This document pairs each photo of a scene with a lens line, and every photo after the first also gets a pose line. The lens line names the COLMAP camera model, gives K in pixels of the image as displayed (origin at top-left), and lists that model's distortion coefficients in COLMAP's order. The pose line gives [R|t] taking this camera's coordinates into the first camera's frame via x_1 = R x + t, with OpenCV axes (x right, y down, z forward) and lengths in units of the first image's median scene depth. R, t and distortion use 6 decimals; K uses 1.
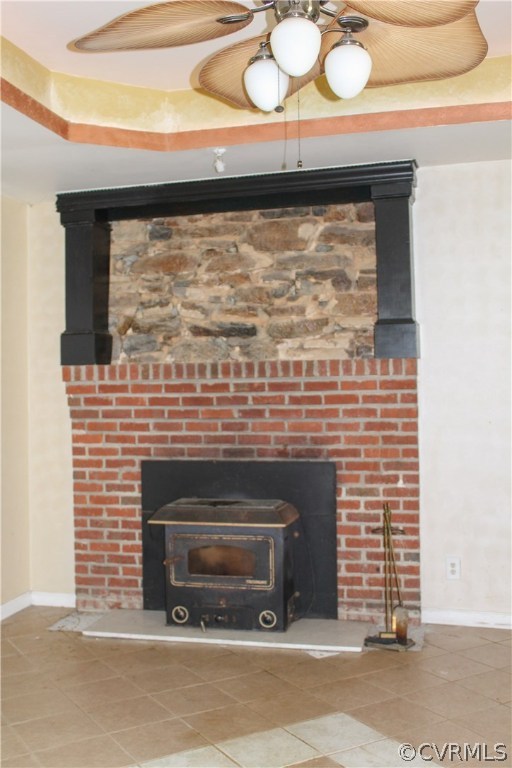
lens RADIAL K [[854.0, 0, 256.0], [0, 854.0, 384.0], [0, 0, 1]] dist [-0.090532, 0.014779]
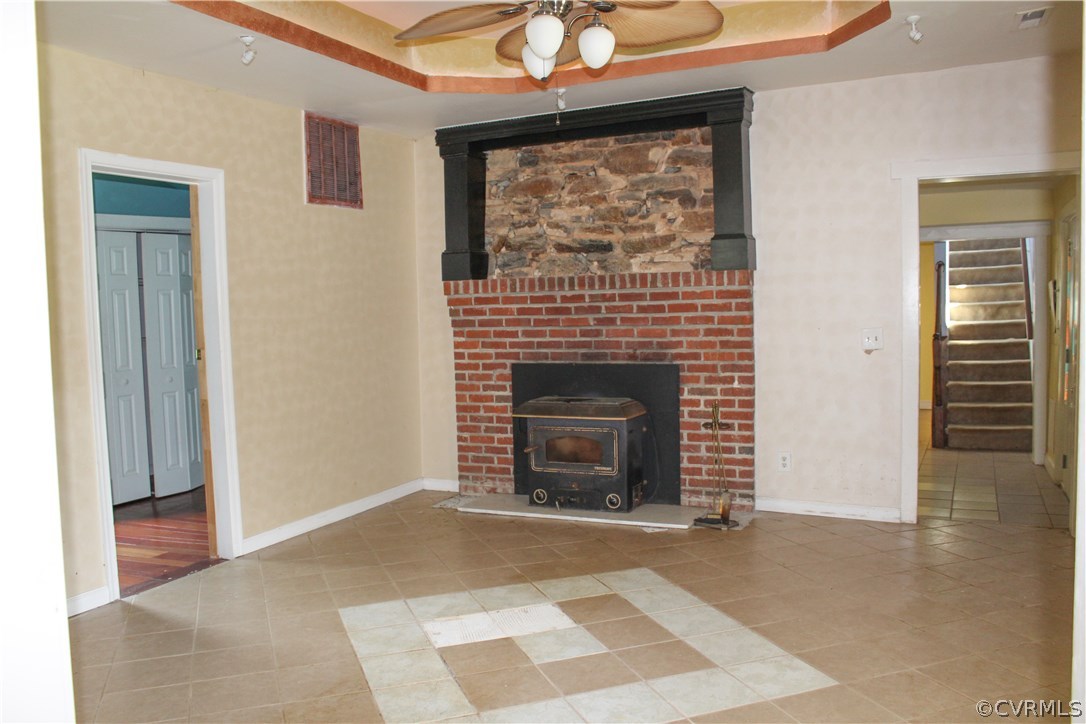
lens RADIAL K [[902.5, 0, 535.0], [0, 902.5, 371.0], [0, 0, 1]] dist [-0.161058, 0.142980]
pose [[0.981202, 0.003633, -0.192948, 0.131881], [0.011769, 0.996835, 0.078617, 0.005517], [0.192623, -0.079410, 0.978054, -0.175616]]
